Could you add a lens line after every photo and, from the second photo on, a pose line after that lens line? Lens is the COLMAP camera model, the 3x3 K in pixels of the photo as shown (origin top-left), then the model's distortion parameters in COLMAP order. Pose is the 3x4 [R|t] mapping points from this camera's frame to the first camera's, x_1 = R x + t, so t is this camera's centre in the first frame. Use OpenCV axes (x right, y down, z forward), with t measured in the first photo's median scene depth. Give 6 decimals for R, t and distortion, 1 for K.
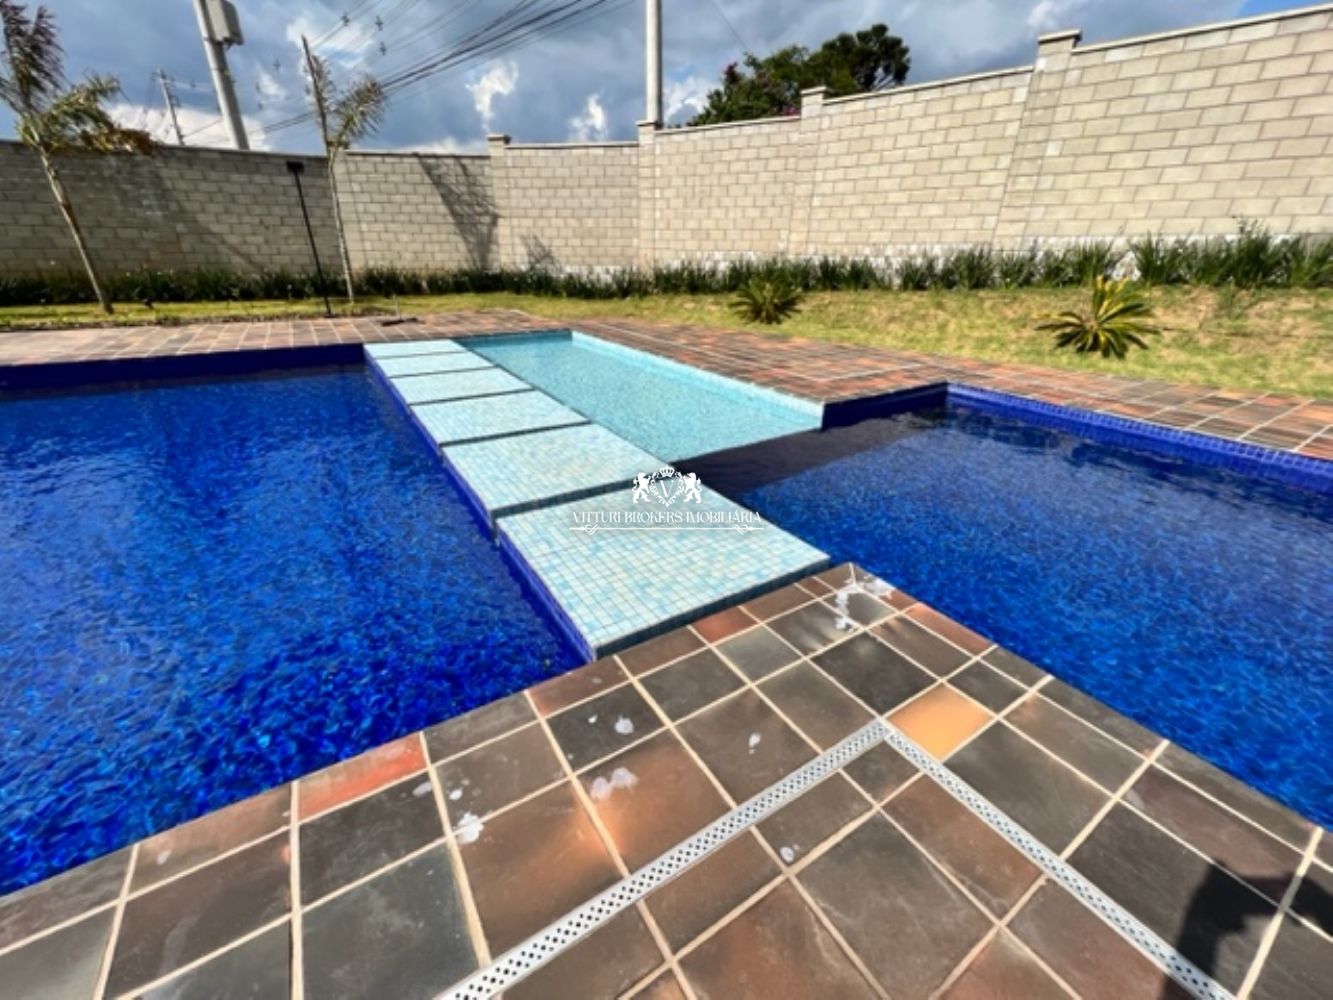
lens RADIAL K [[537.7, 0, 668.2], [0, 537.7, 497.4], [0, 0, 1]] dist [-0.001590, 0.000890]
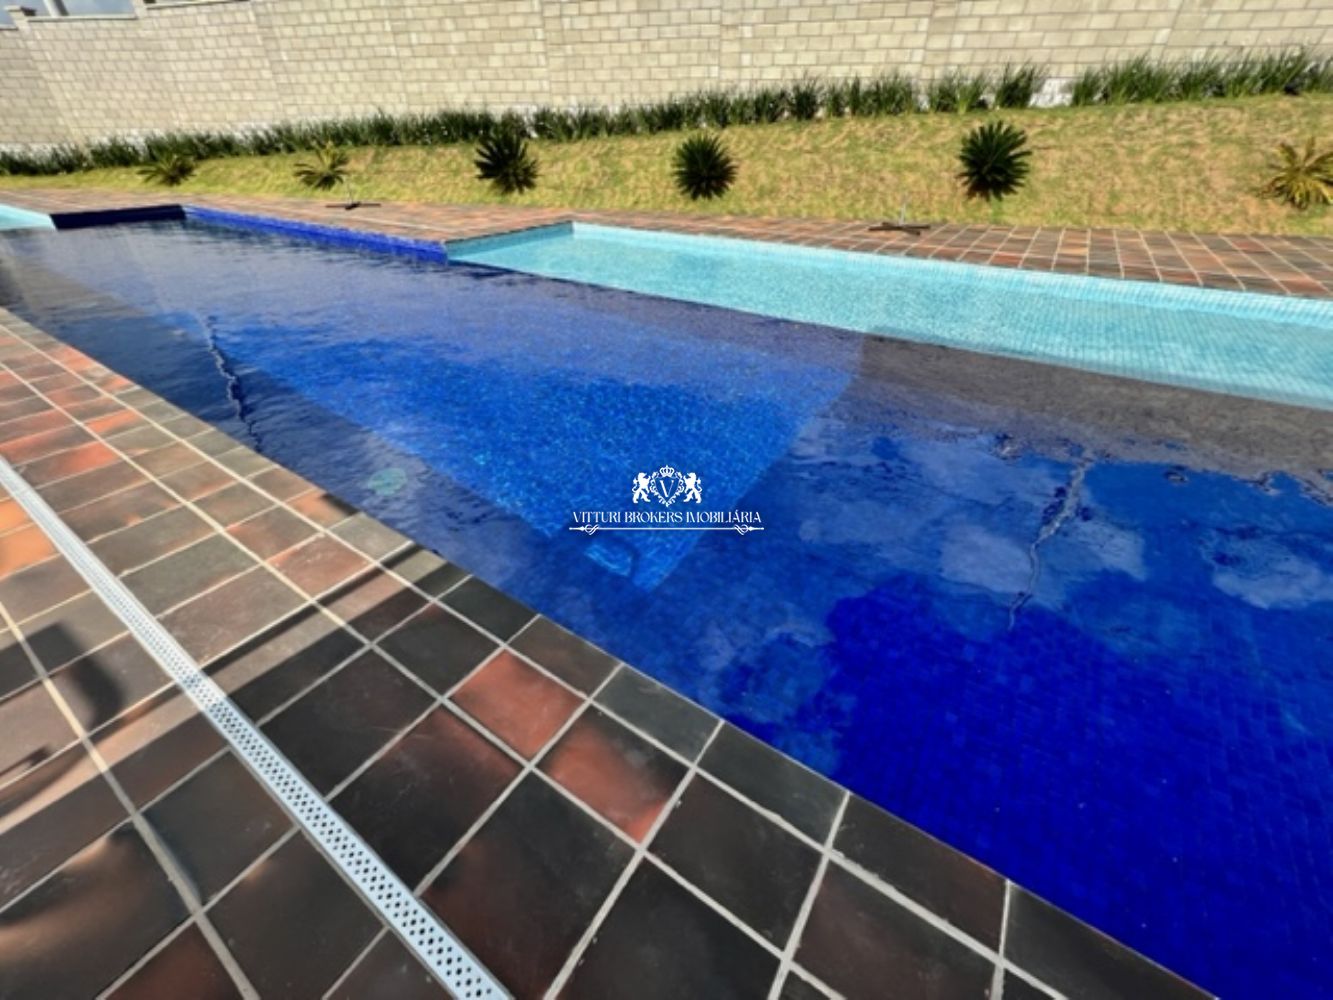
lens RADIAL K [[537.7, 0, 662.9], [0, 537.7, 494.8], [0, 0, 1]] dist [-0.001590, 0.000890]
pose [[0.915210, -0.234306, 0.327860, 0.694950], [0.177562, 0.964827, 0.193857, 0.392224], [-0.361750, -0.119204, 0.924623, -0.811979]]
